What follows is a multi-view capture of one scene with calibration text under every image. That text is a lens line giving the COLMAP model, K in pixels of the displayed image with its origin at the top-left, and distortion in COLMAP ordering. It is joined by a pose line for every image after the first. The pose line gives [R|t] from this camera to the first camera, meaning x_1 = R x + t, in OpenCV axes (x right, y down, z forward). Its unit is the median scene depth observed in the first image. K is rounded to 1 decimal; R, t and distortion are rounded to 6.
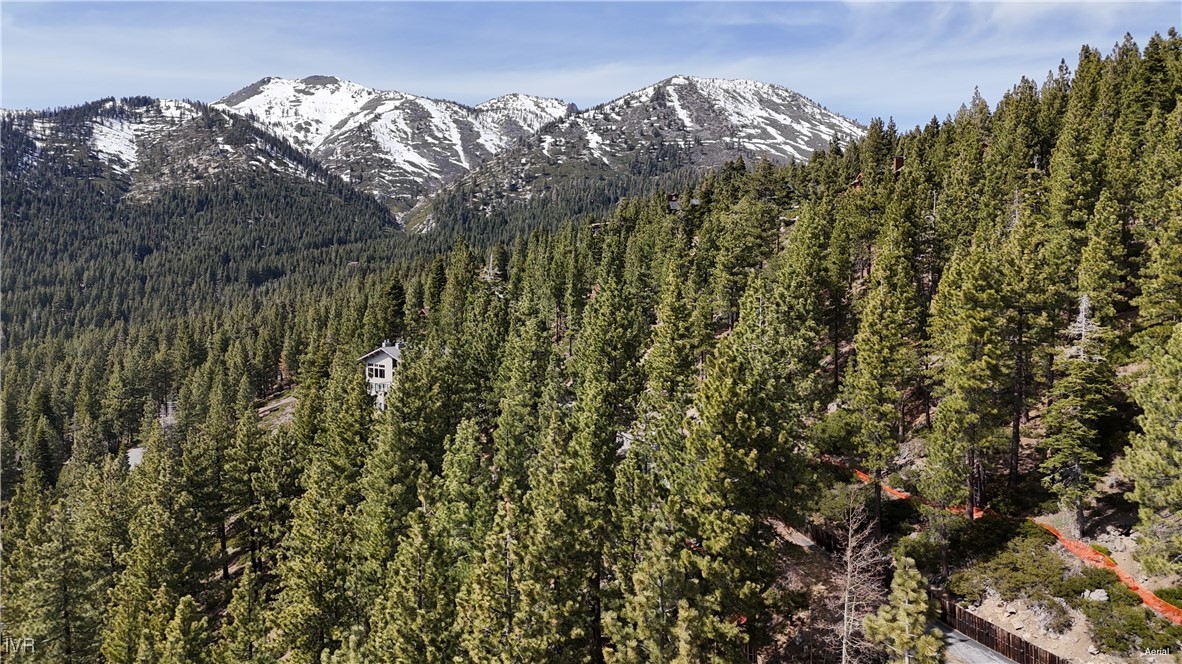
lens RADIAL K [[868.9, 0, 594.4], [0, 868.9, 332.9], [0, 0, 1]] dist [0.087752, -0.088174]
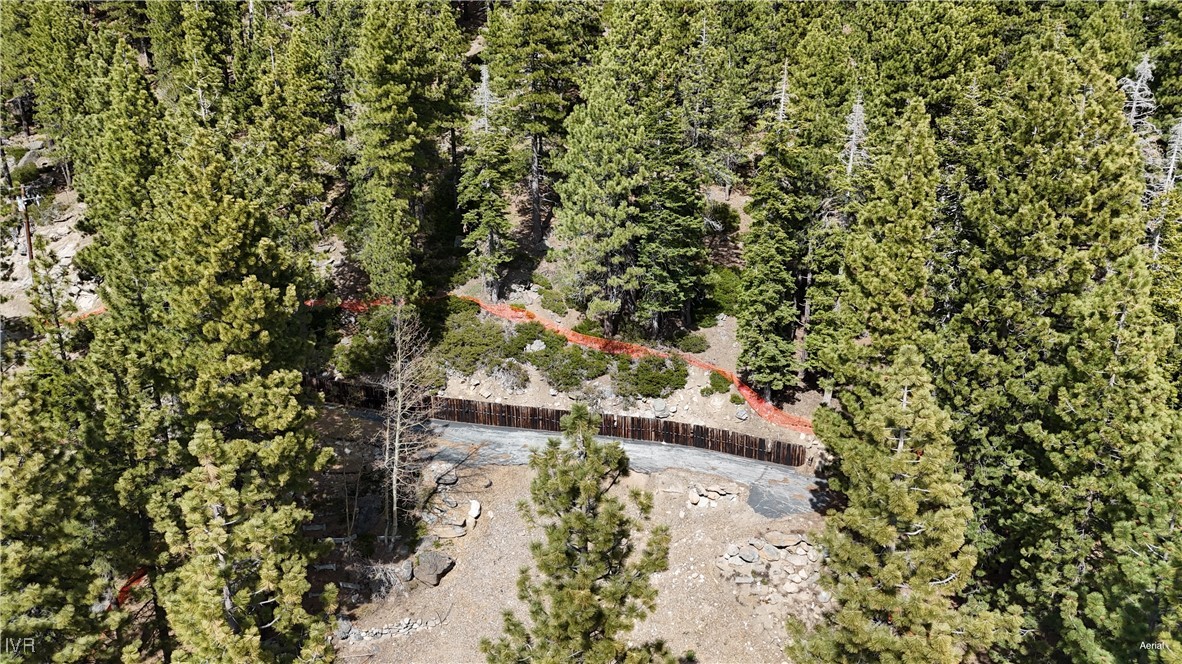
lens RADIAL K [[868.9, 0, 593.4], [0, 868.9, 331.4], [0, 0, 1]] dist [0.087752, -0.088174]
pose [[0.561241, -0.256300, 0.786968, -1.244016], [0.059517, 0.960880, 0.270494, -0.084663], [-0.825510, -0.104974, 0.554540, 1.573270]]
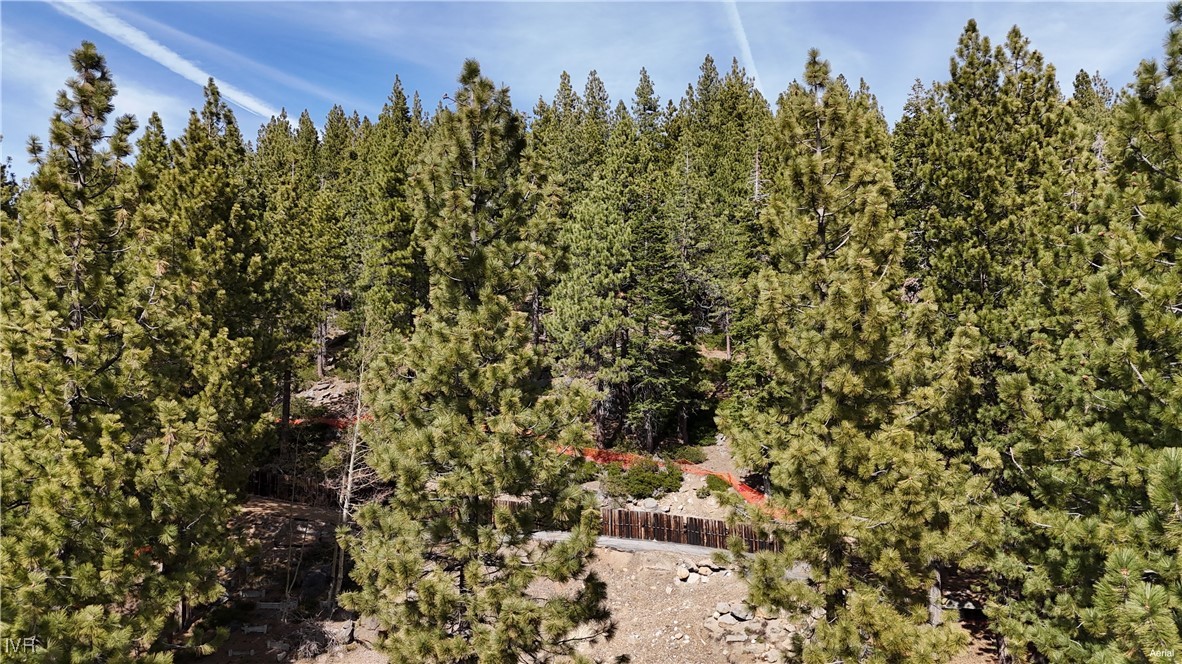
lens RADIAL K [[868.9, 0, 591.3], [0, 868.9, 328.5], [0, 0, 1]] dist [0.087752, -0.088174]
pose [[0.606230, 0.072583, 0.791971, -1.104065], [0.056619, 0.989361, -0.134014, 1.376250], [-0.793272, 0.126084, 0.595670, 1.381514]]
